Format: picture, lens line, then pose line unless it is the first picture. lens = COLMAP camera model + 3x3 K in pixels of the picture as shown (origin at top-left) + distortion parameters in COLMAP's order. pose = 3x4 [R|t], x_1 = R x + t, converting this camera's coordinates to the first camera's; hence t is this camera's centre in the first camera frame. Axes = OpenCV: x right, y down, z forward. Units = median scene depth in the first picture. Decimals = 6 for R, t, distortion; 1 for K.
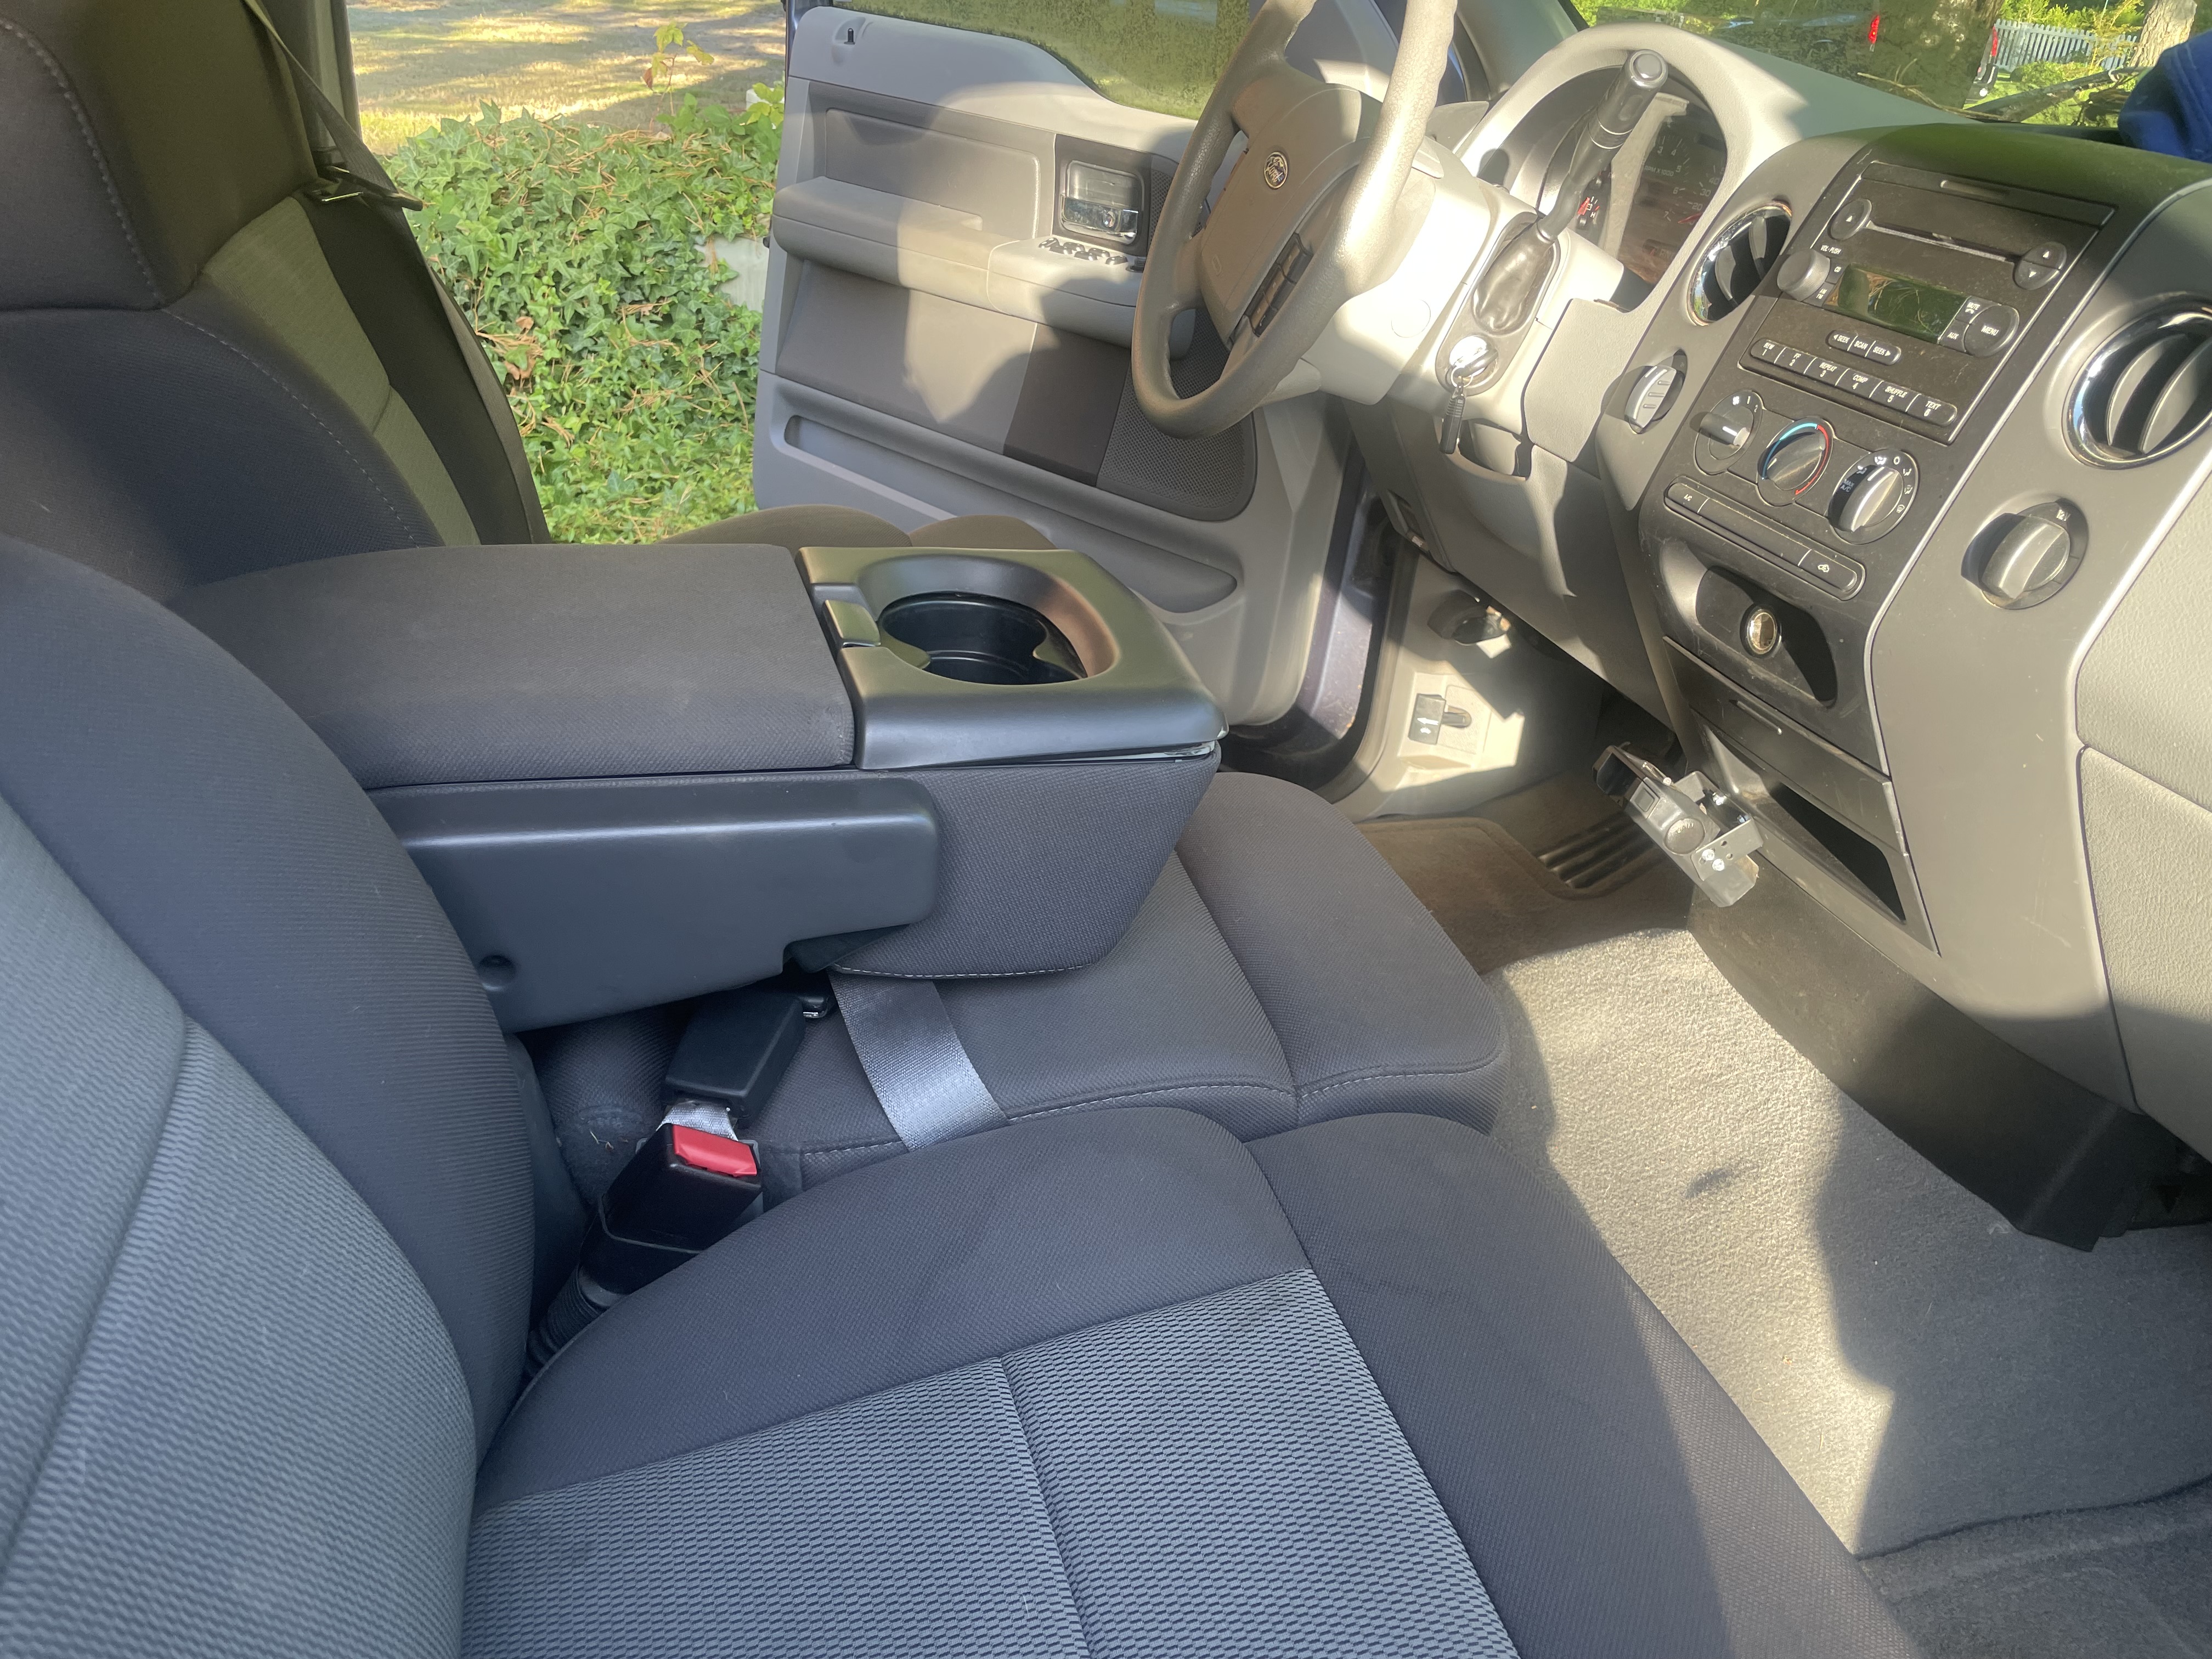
lens RADIAL K [[1675.6, 0, 1110.4], [0, 1675.6, 850.7], [0, 0, 1]] dist [0.079112, -0.115898]
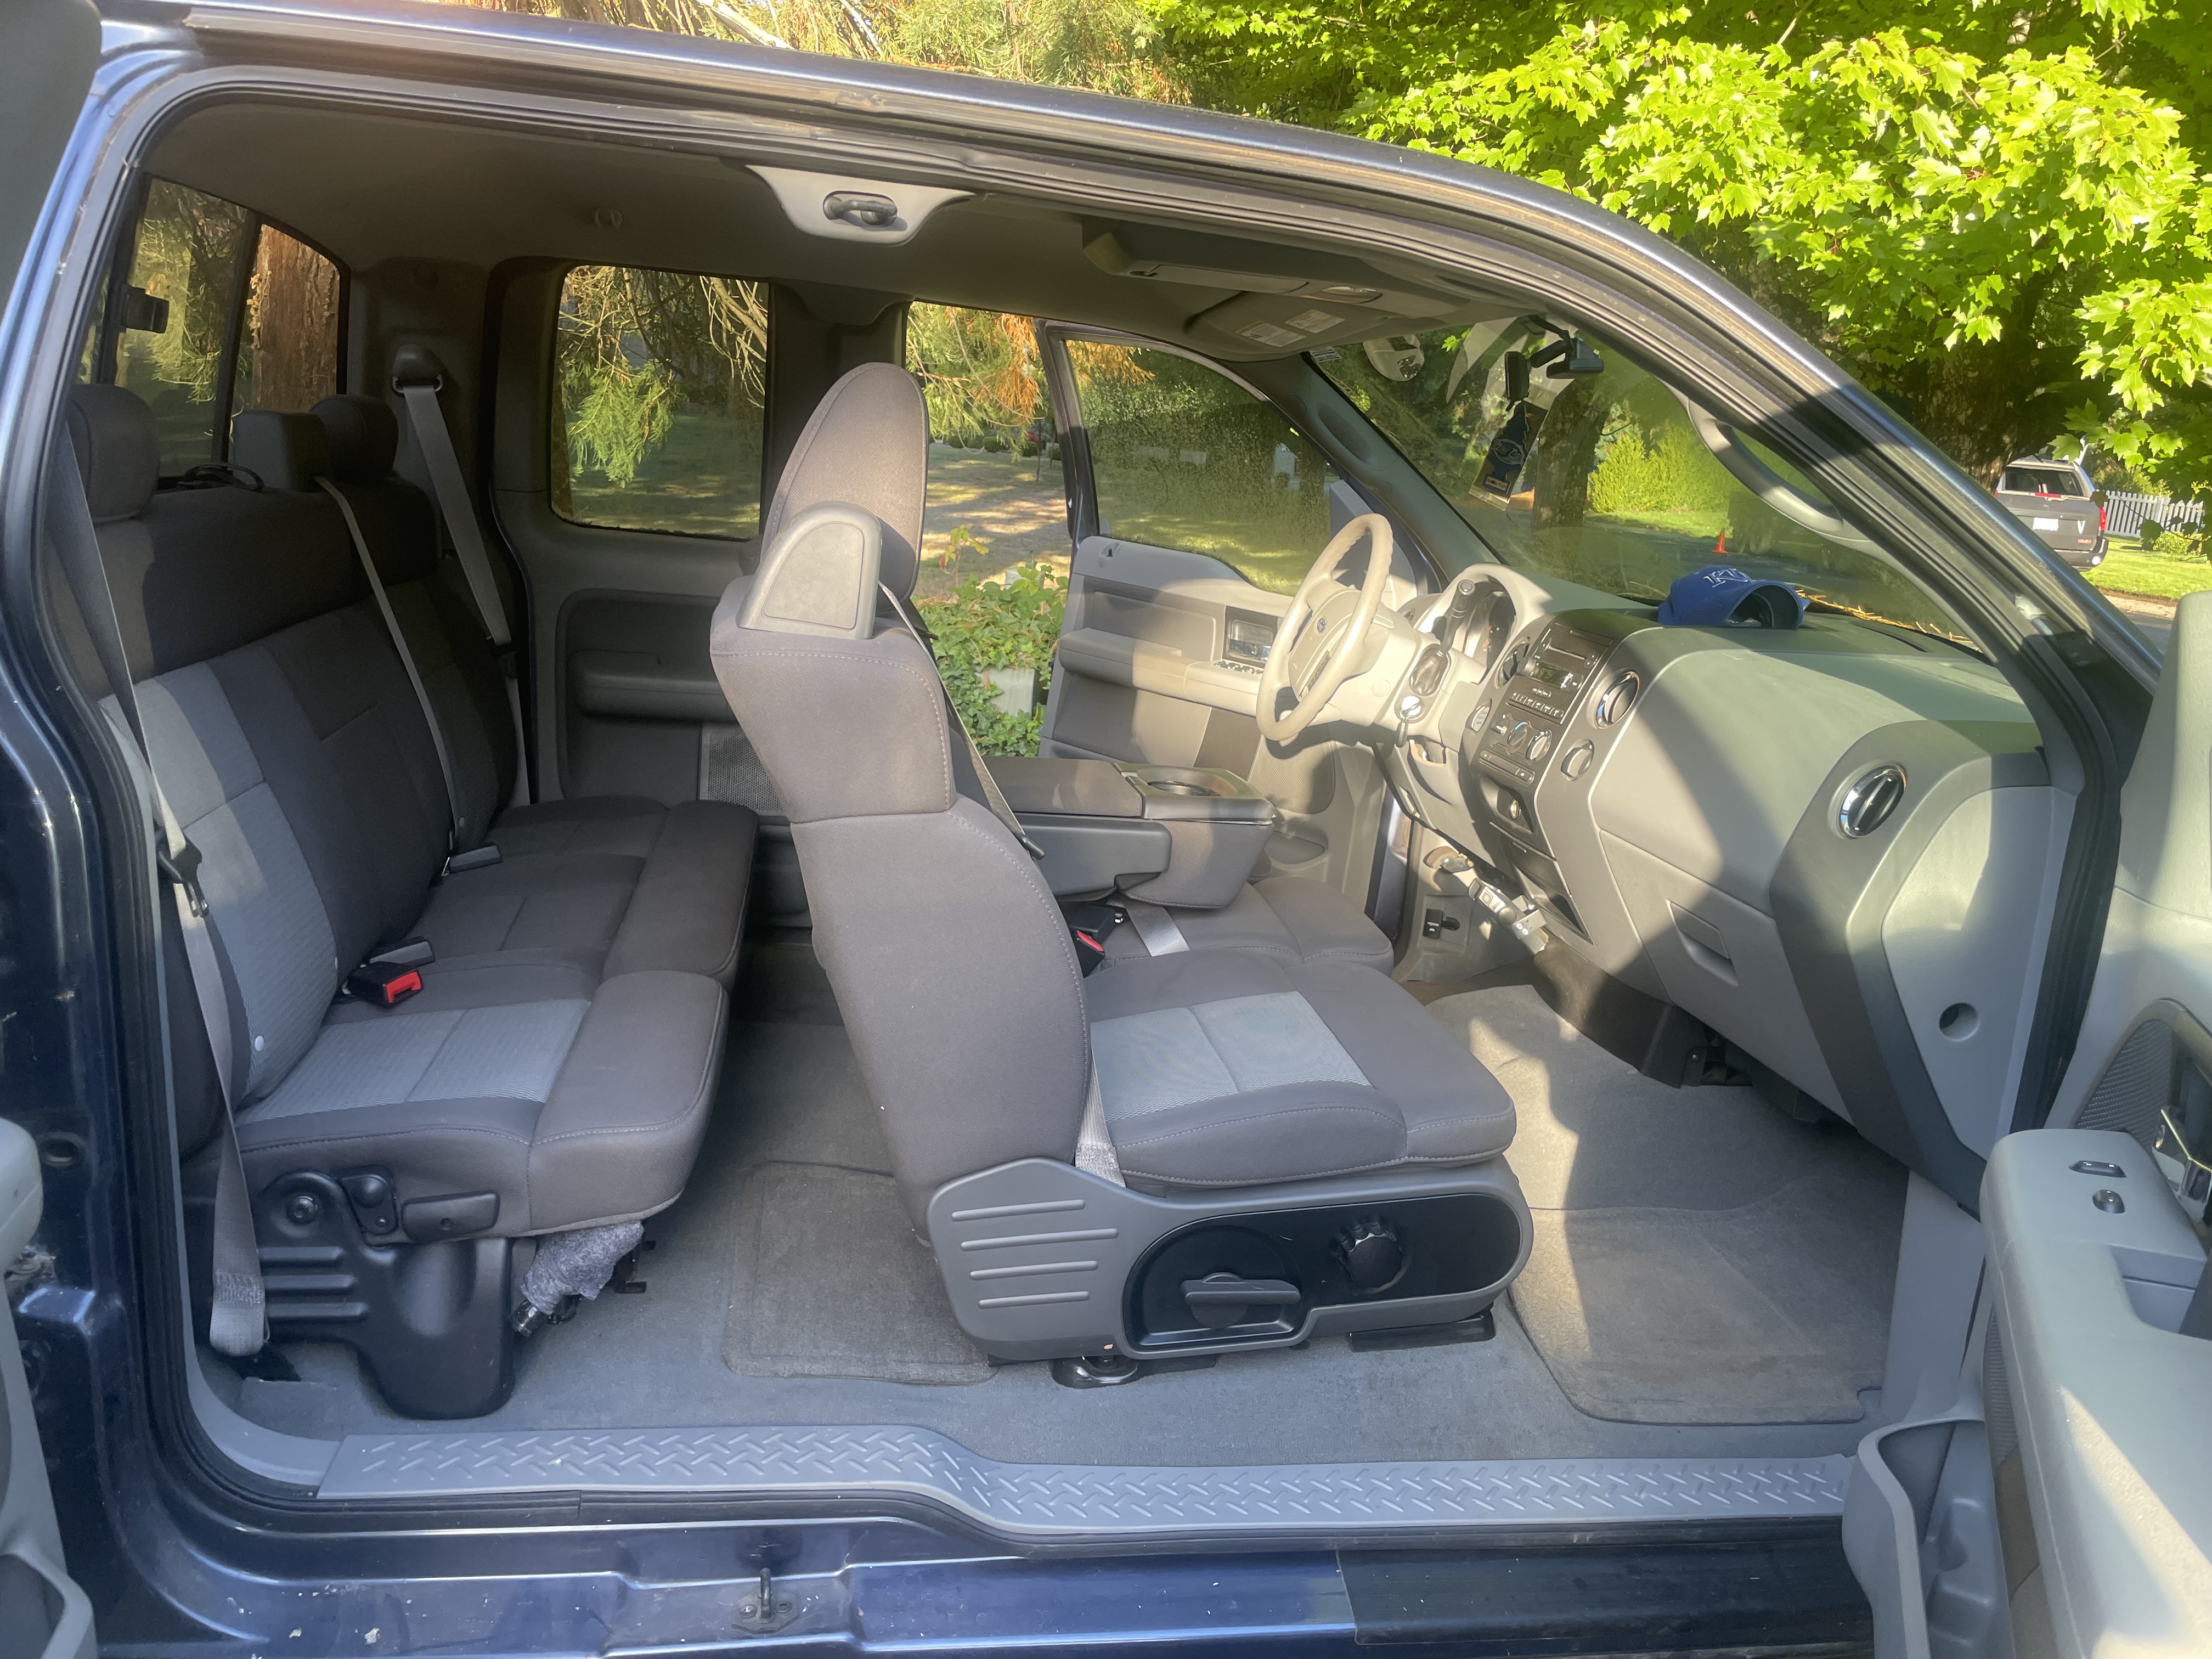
lens RADIAL K [[1651.1, 0, 1106.0], [0, 1651.1, 829.5], [0, 0, 1]] dist [0.083776, -0.125854]
pose [[0.994165, 0.020550, -0.105890, 0.051731], [-0.047005, 0.966108, -0.253823, 0.412185], [0.097085, 0.257319, 0.961437, -1.022639]]
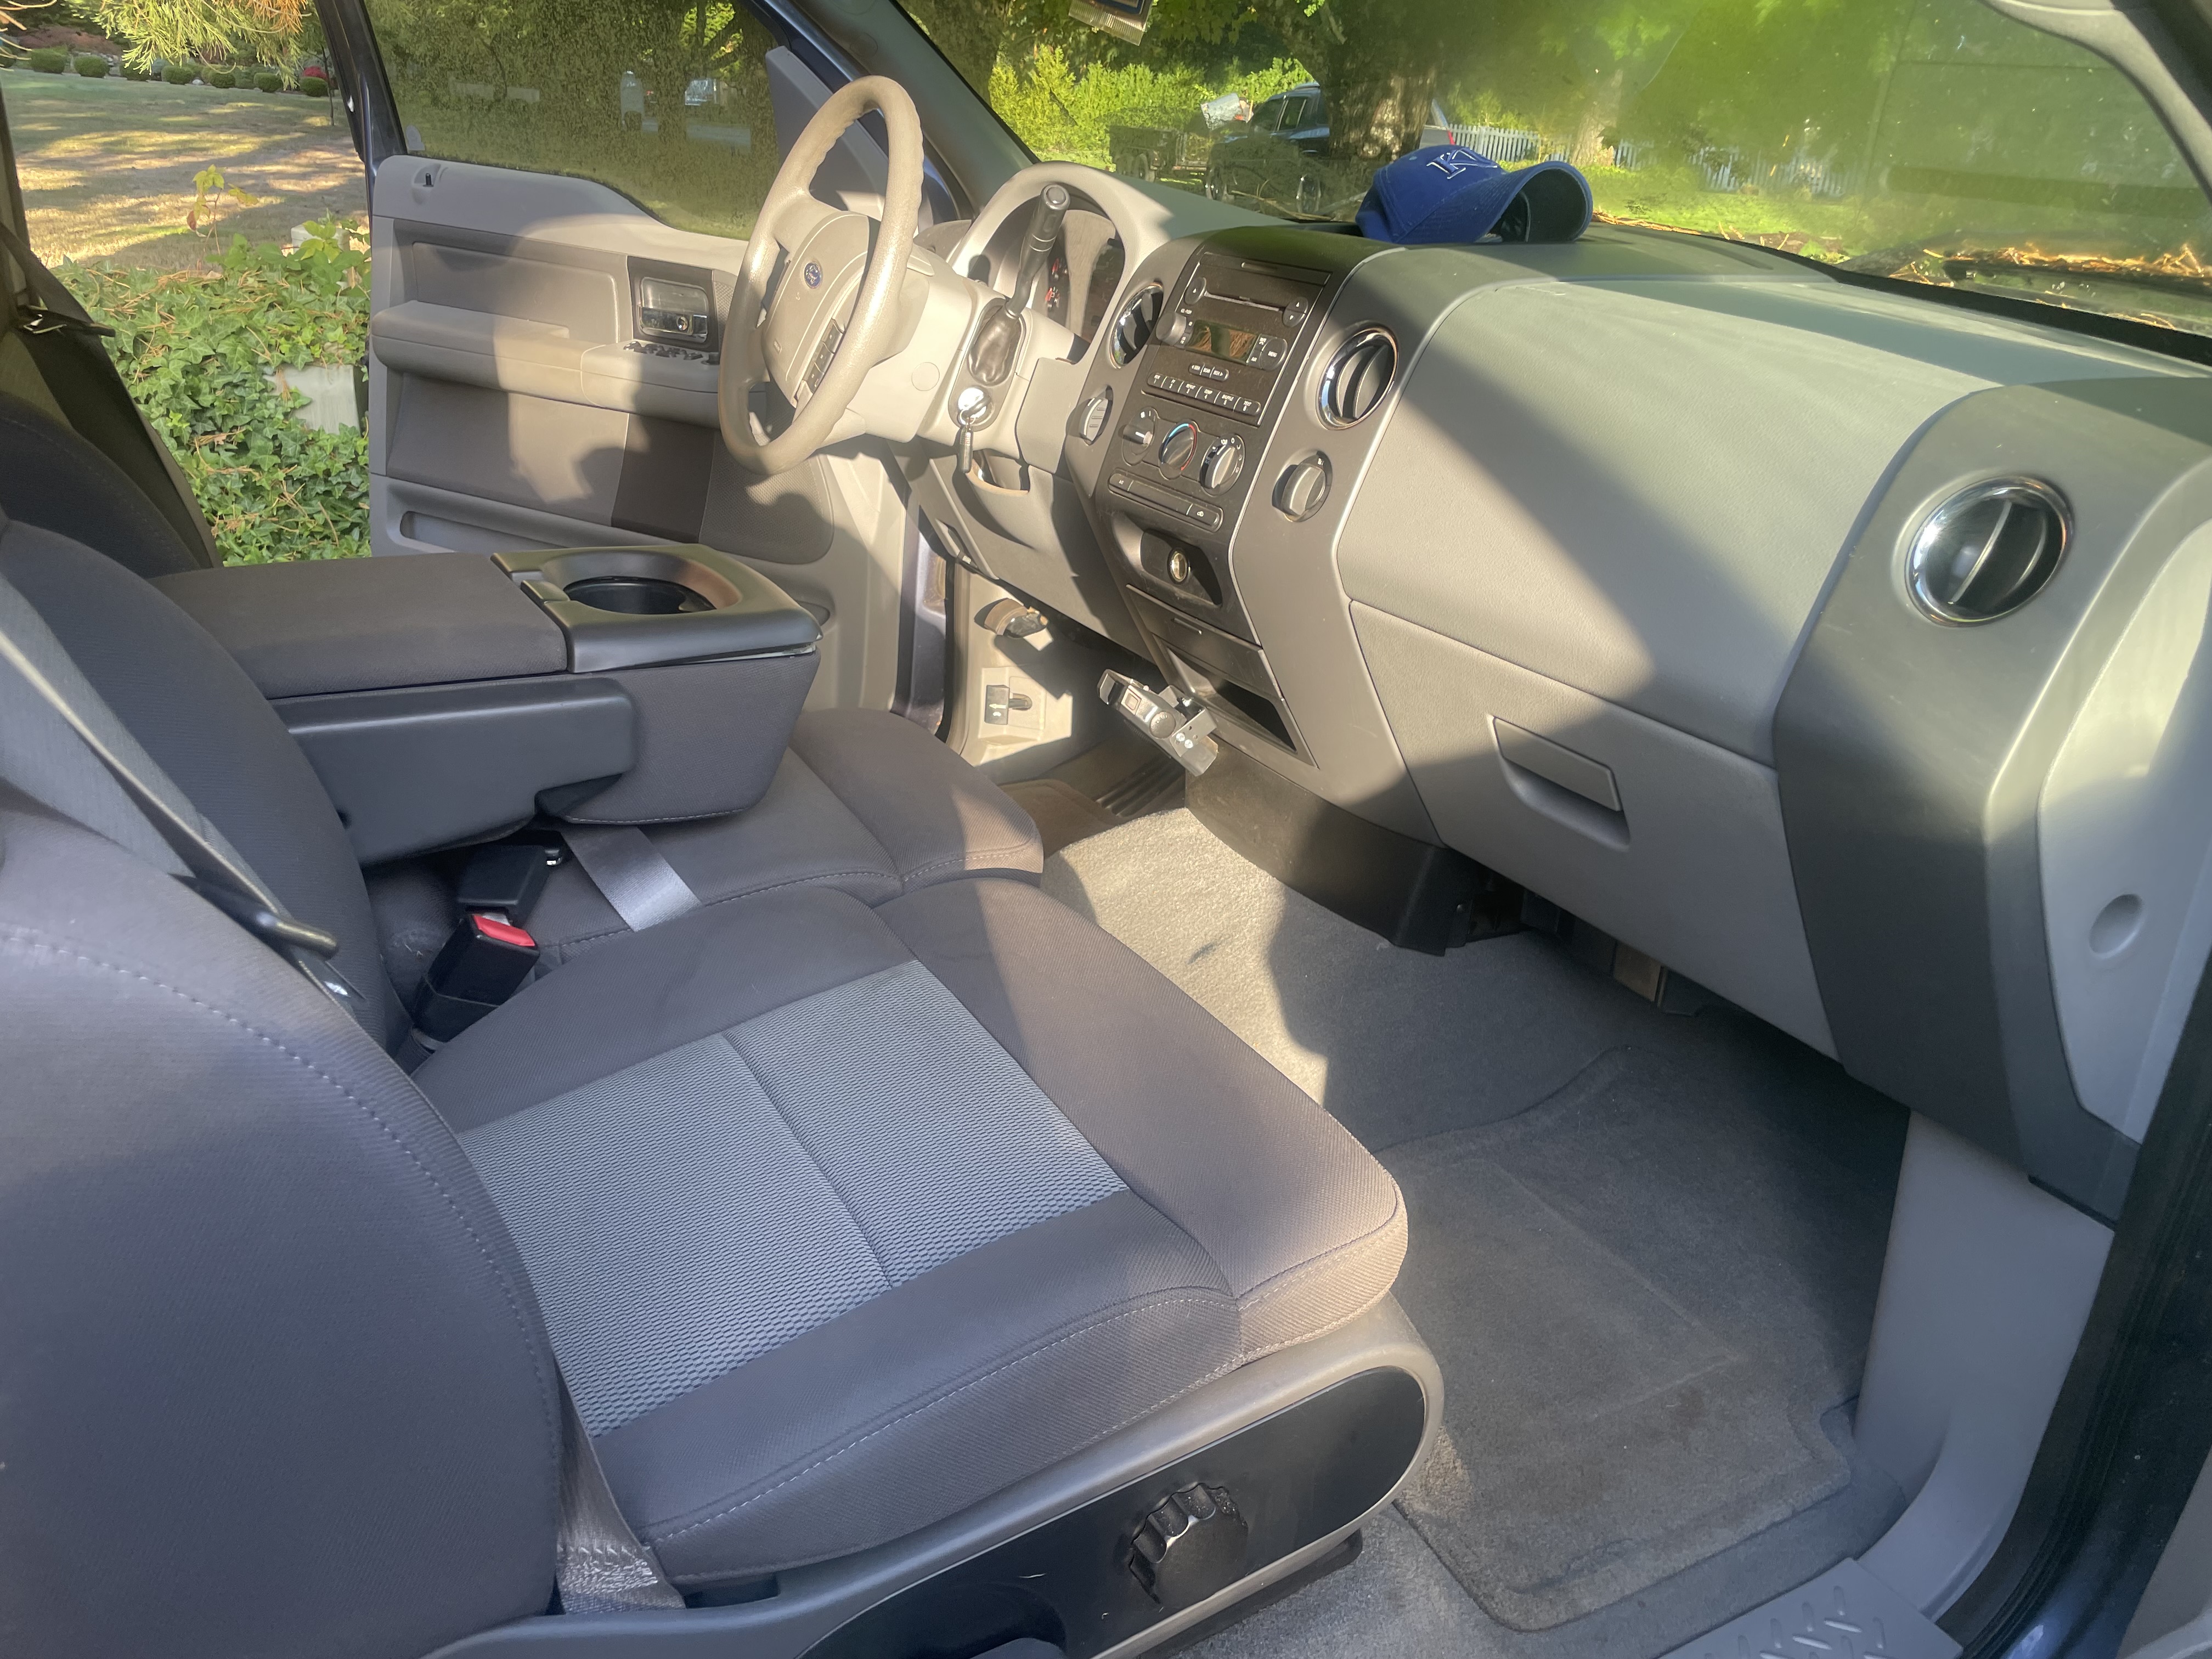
lens RADIAL K [[1675.6, 0, 1110.4], [0, 1675.6, 850.7], [0, 0, 1]] dist [0.079112, -0.115898]
pose [[0.968848, -0.116915, 0.218322, -0.019922], [0.129451, 0.990610, -0.043976, 0.141415], [-0.211131, 0.070869, 0.974885, -0.329218]]
